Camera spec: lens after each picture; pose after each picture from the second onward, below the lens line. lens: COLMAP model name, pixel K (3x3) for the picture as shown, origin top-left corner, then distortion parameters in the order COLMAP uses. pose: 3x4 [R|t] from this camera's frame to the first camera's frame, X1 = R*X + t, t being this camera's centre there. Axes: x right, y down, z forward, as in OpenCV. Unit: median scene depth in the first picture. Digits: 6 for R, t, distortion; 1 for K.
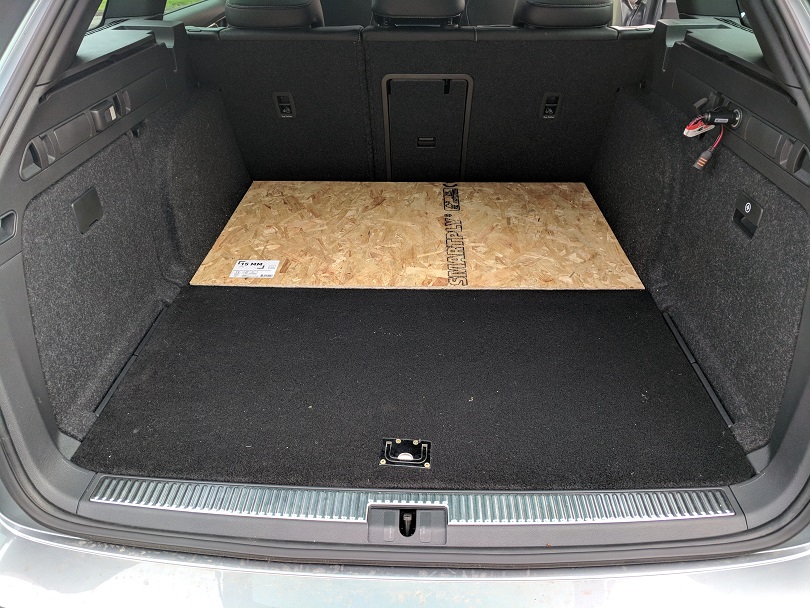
lens RADIAL K [[607.2, 0, 405.8], [0, 607.2, 311.3], [0, 0, 1]] dist [-0.010968, 0.025721]
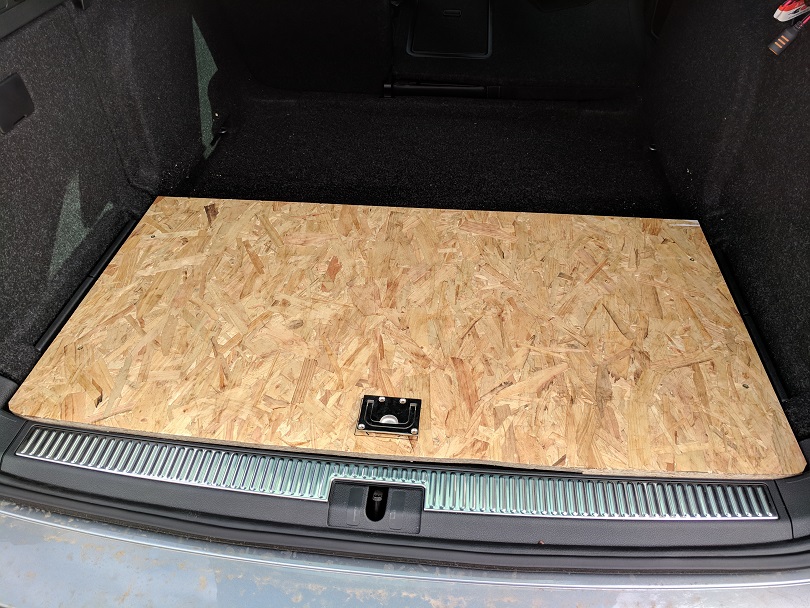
lens RADIAL K [[607.2, 0, 403.4], [0, 607.2, 311.8], [0, 0, 1]] dist [-0.010968, 0.025721]
pose [[0.997489, 0.045222, -0.054506, 0.067154], [-0.035299, 0.984649, 0.170942, -0.054368], [0.061399, -0.168589, 0.983772, 0.198450]]
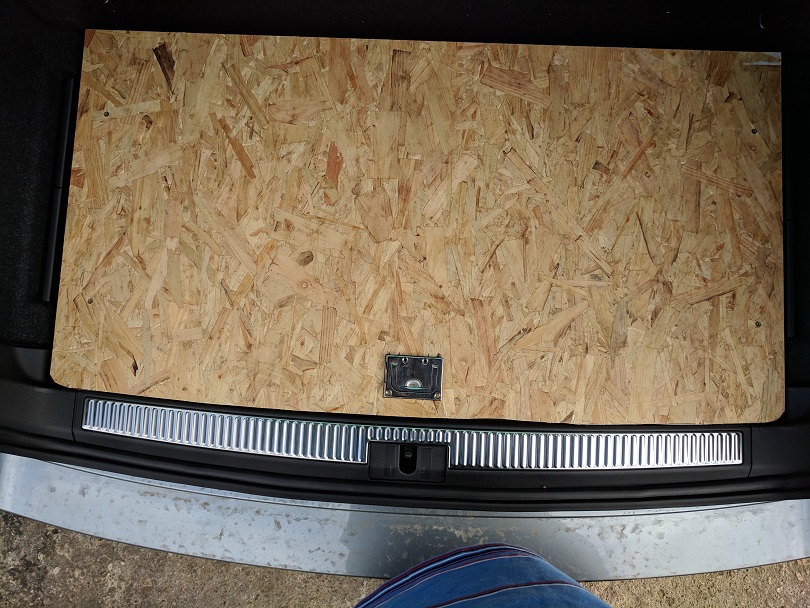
lens RADIAL K [[607.2, 0, 408.6], [0, 607.2, 303.5], [0, 0, 1]] dist [-0.010968, 0.025721]
pose [[0.999682, 0.019629, -0.015837, 0.012753], [-0.000034, 0.628953, 0.777443, -0.540768], [0.025221, -0.777196, 0.628753, 0.523304]]
